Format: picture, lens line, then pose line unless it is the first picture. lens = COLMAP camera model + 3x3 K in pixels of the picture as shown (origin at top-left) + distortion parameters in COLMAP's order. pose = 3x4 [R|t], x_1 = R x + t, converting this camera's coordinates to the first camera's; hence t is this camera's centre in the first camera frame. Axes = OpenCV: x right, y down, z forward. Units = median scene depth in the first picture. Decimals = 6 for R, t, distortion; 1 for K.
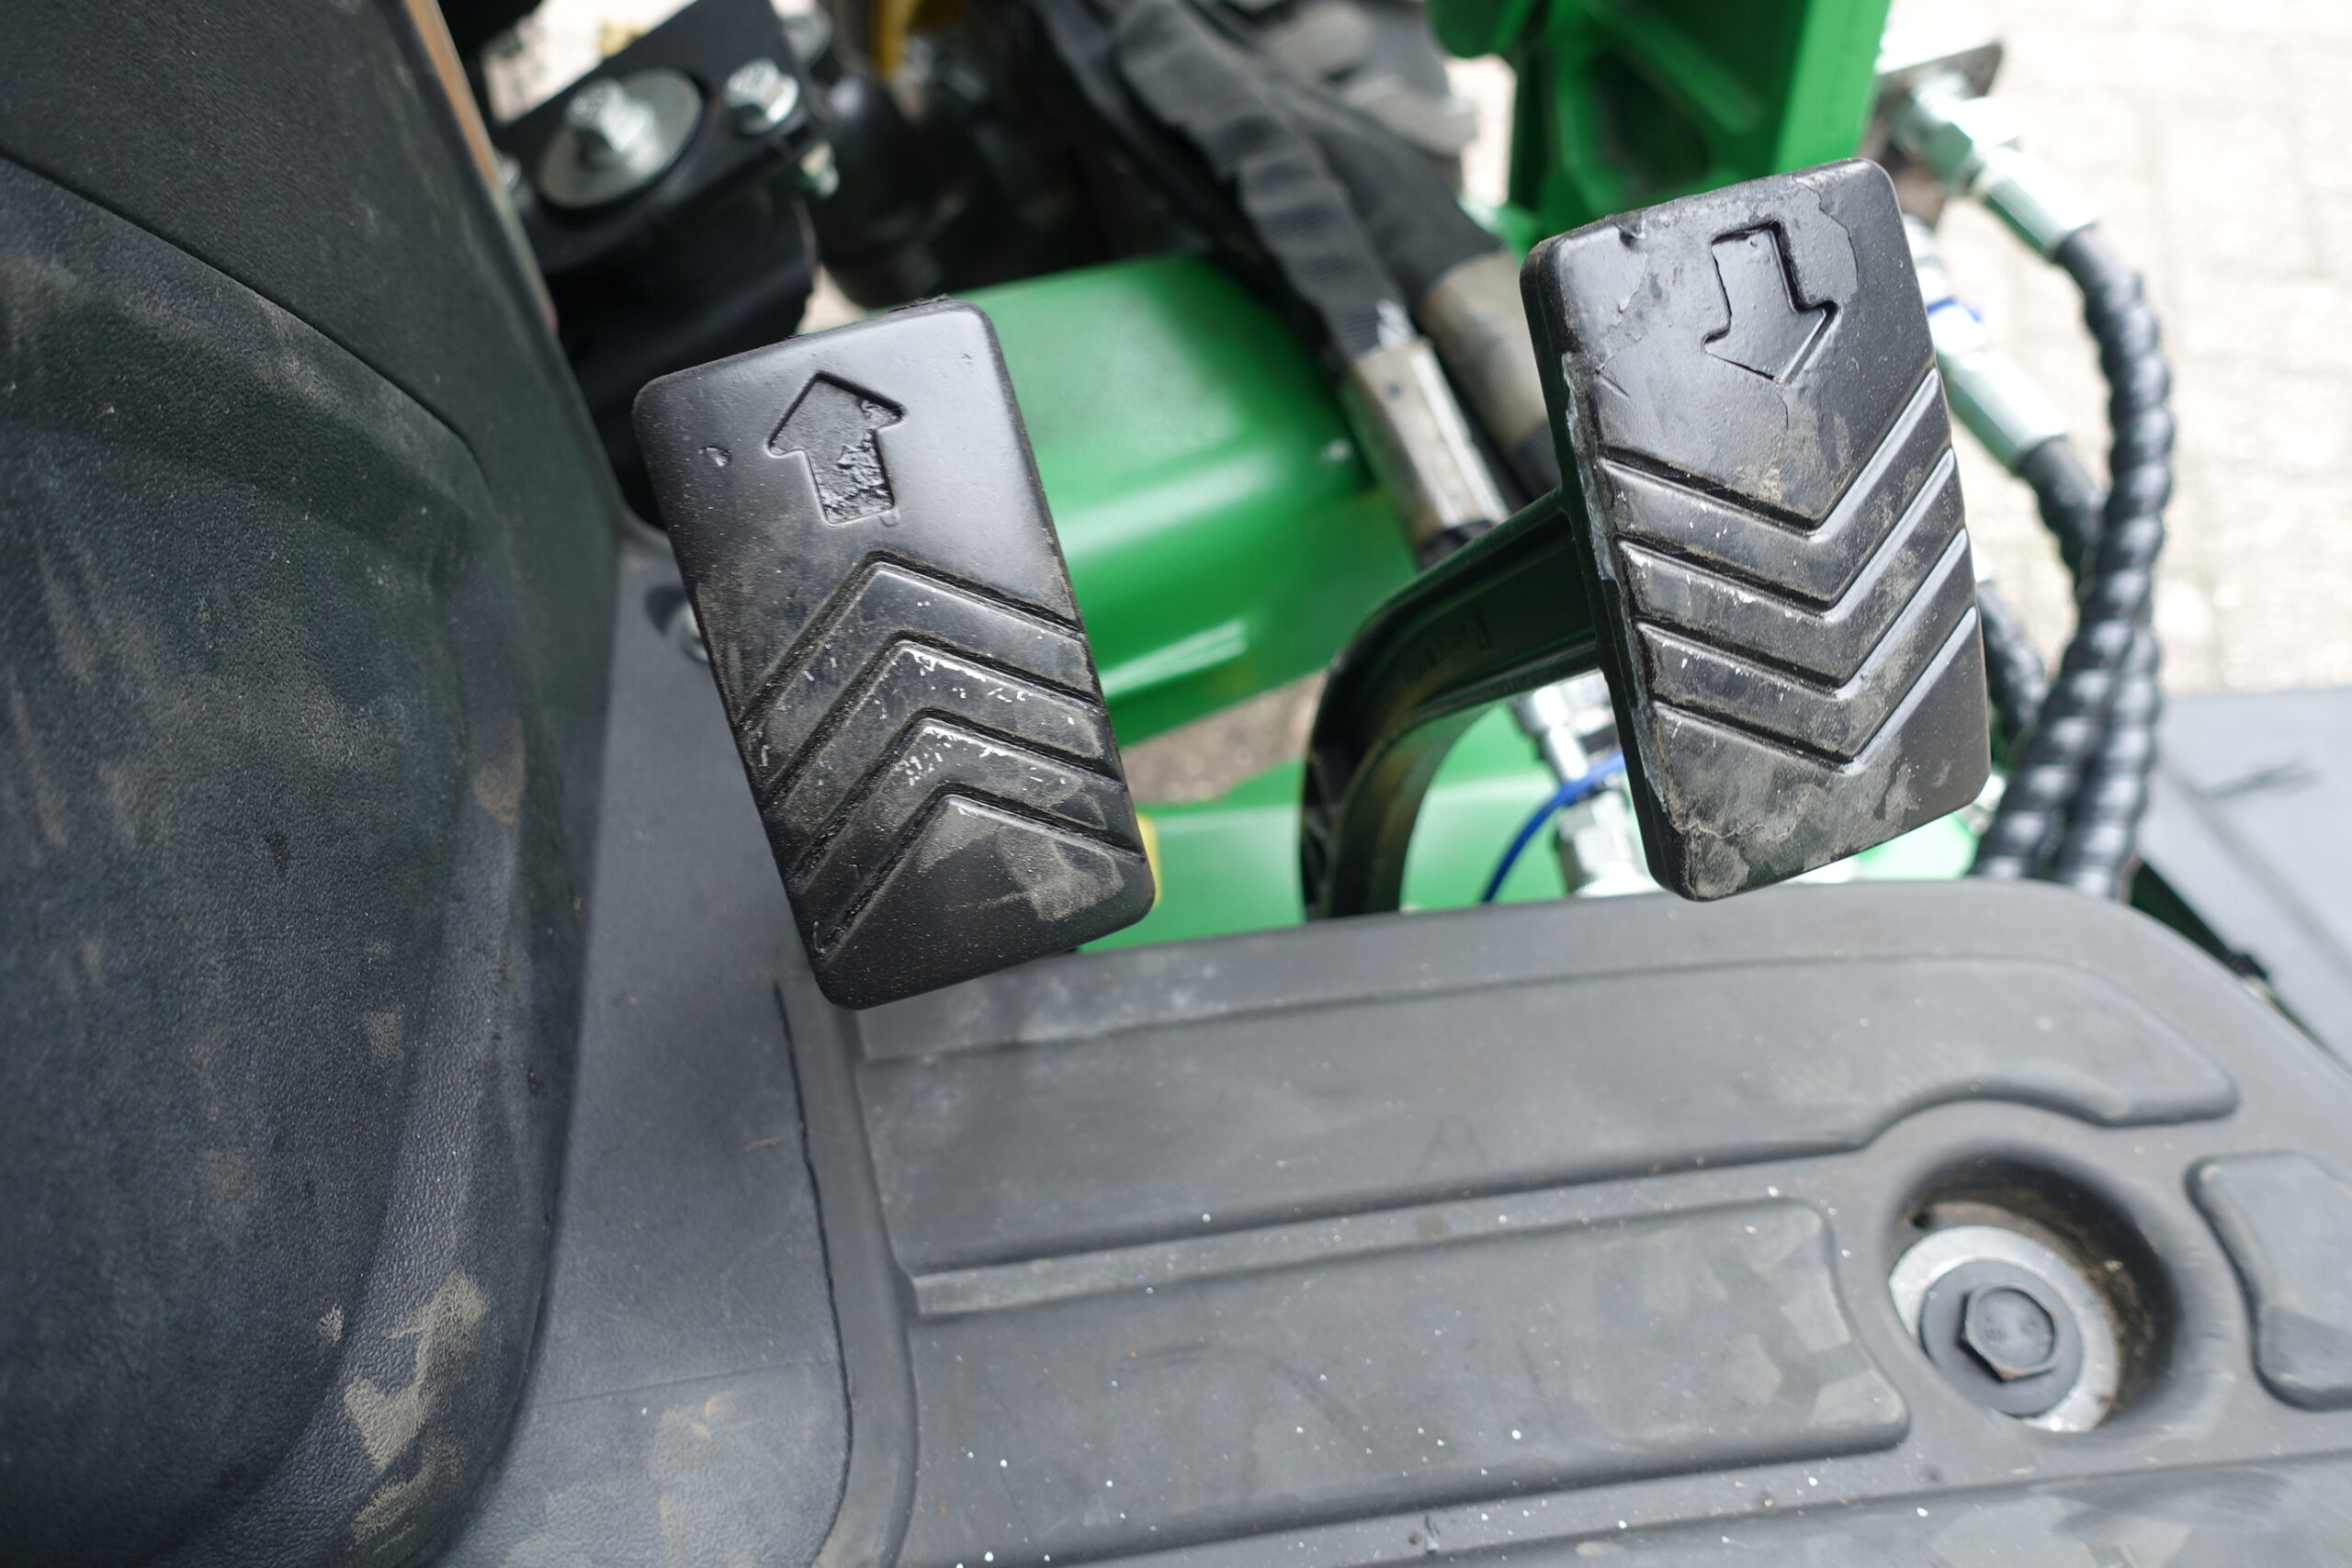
lens RADIAL K [[1621.5, 0, 1175.2], [0, 1621.5, 790.8], [0, 0, 1]] dist [0.002287, -0.001290]
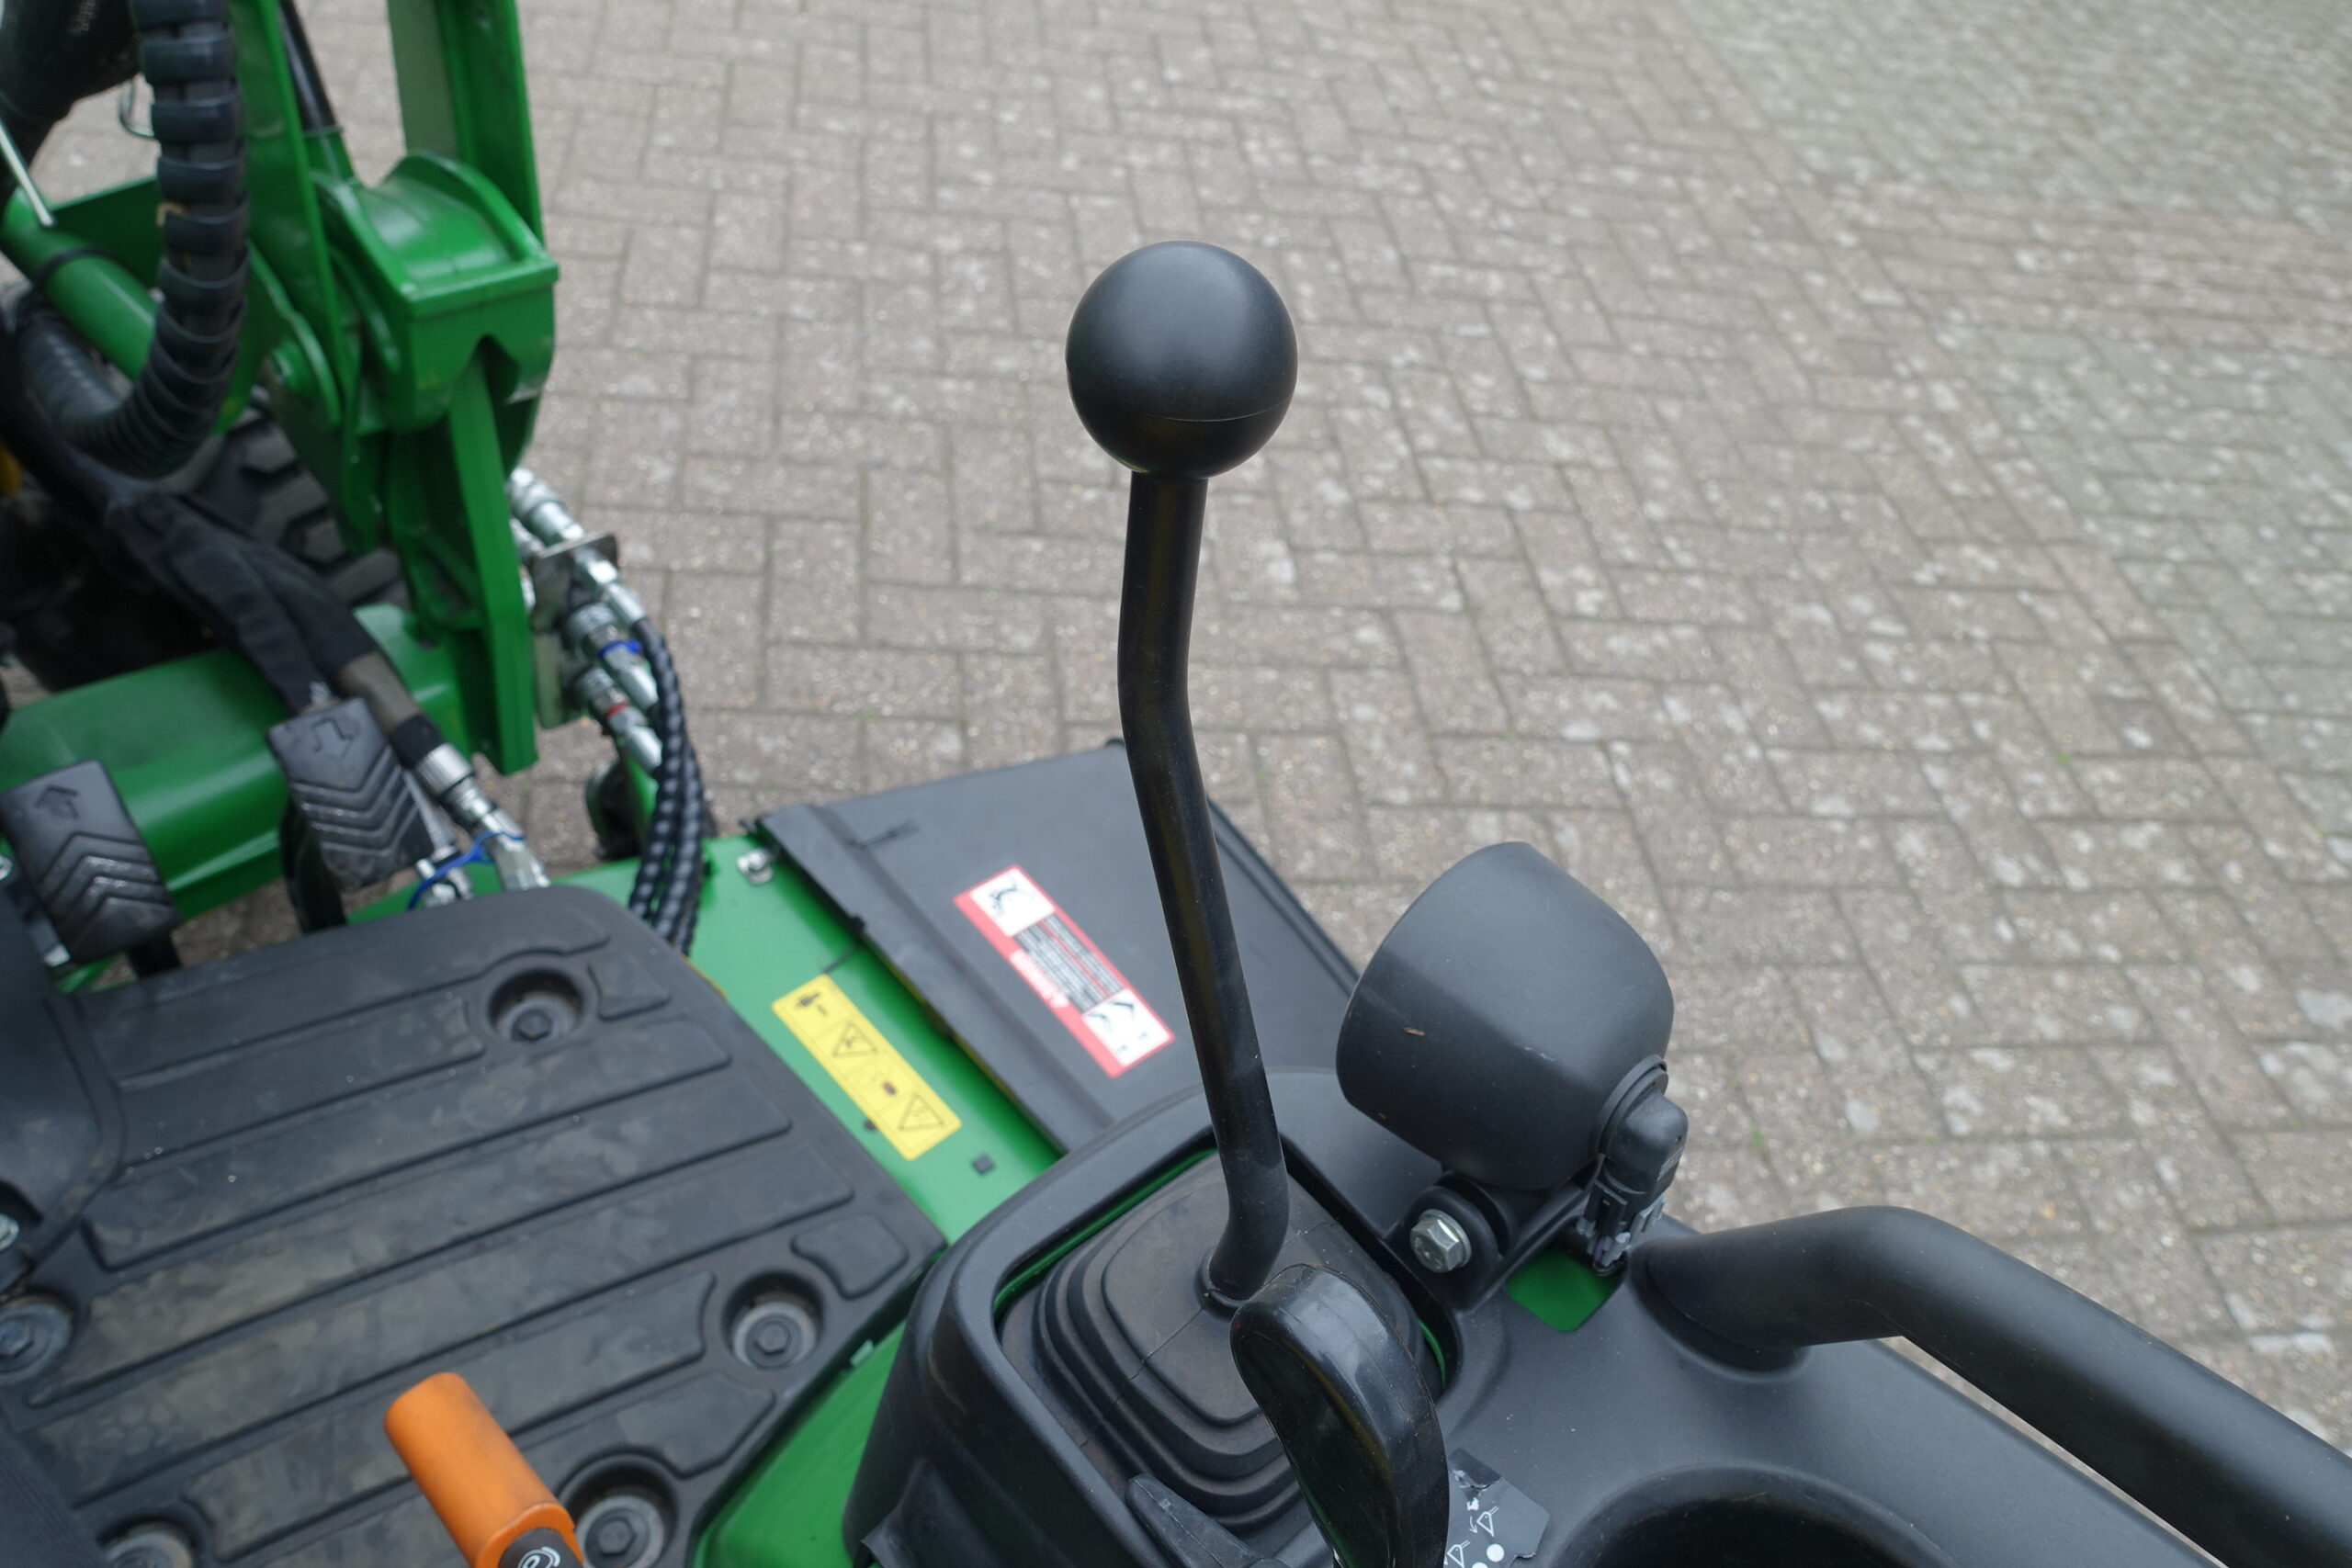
lens RADIAL K [[1621.5, 0, 1175.2], [0, 1621.5, 790.8], [0, 0, 1]] dist [0.002287, -0.001290]
pose [[0.896025, -0.133023, 0.423609, 0.347527], [0.171942, 0.983580, -0.054828, 0.267626], [-0.409359, 0.121964, 0.904185, -2.305453]]
